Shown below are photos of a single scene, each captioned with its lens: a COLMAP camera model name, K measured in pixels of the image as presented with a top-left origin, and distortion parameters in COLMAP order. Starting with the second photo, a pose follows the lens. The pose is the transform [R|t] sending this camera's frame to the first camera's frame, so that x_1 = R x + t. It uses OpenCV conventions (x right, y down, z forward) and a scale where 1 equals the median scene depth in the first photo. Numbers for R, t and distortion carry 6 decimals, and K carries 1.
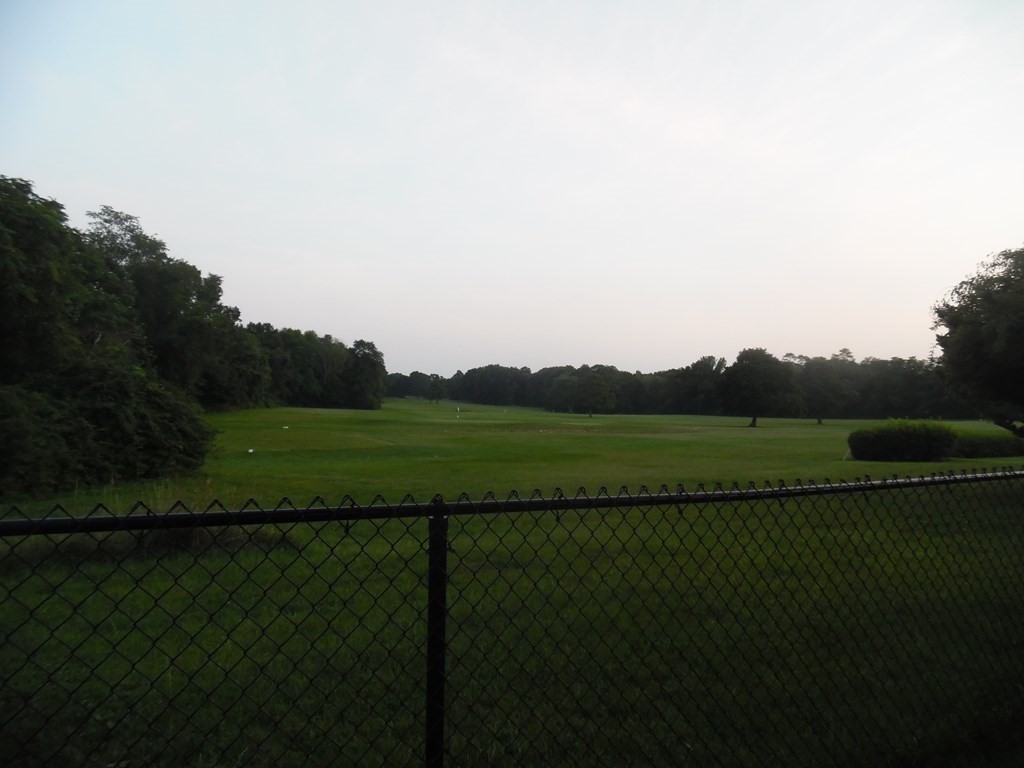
lens RADIAL K [[718.9, 0, 510.8], [0, 718.9, 384.0], [0, 0, 1]] dist [-0.002495, -0.000478]
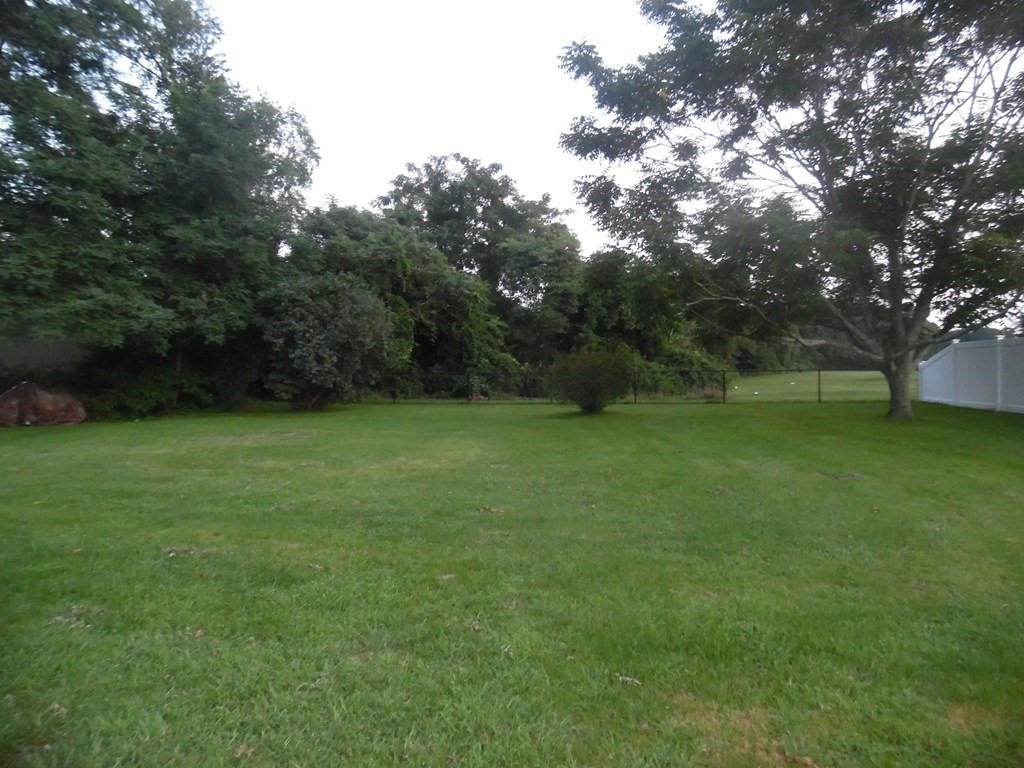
lens RADIAL K [[718.9, 0, 511.1], [0, 718.9, 384.2], [0, 0, 1]] dist [-0.002495, -0.000478]
pose [[0.748000, -0.023911, -0.663267, 0.133656], [0.054441, 0.998194, 0.025411, -0.002670], [0.661462, -0.055117, 0.747951, -0.267474]]
